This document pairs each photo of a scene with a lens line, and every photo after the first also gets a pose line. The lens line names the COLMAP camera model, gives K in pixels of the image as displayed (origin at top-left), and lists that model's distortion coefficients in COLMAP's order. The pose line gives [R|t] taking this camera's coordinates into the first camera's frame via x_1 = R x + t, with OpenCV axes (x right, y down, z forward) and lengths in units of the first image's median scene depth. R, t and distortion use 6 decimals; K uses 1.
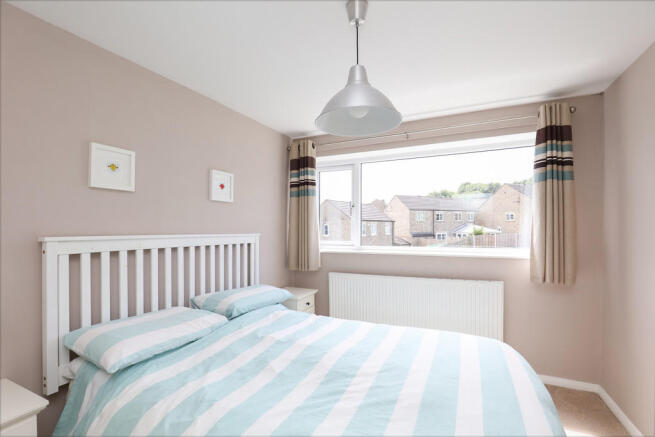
lens RADIAL K [[306.4, 0, 317.4], [0, 306.4, 222.9], [0, 0, 1]] dist [-0.024389, -0.000080]
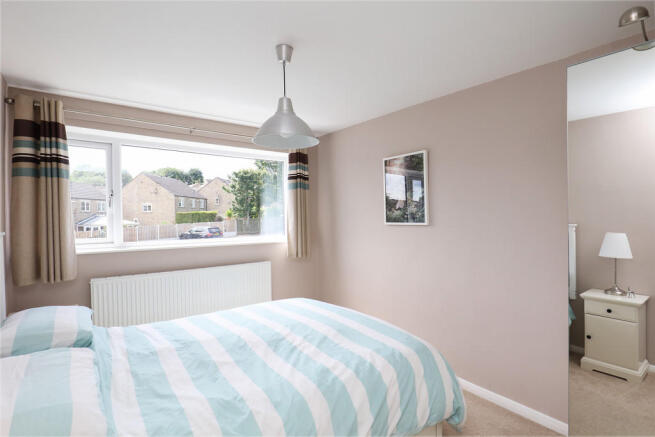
lens RADIAL K [[323.5, 0, 327.5], [0, 323.5, 218.5], [0, 0, 1]] dist [-0.000549, -0.000271]
pose [[0.465941, -0.001115, 0.884815, -0.574924], [-0.011116, 0.999913, 0.007114, -0.006659], [-0.884746, -0.013150, 0.465889, 0.121955]]
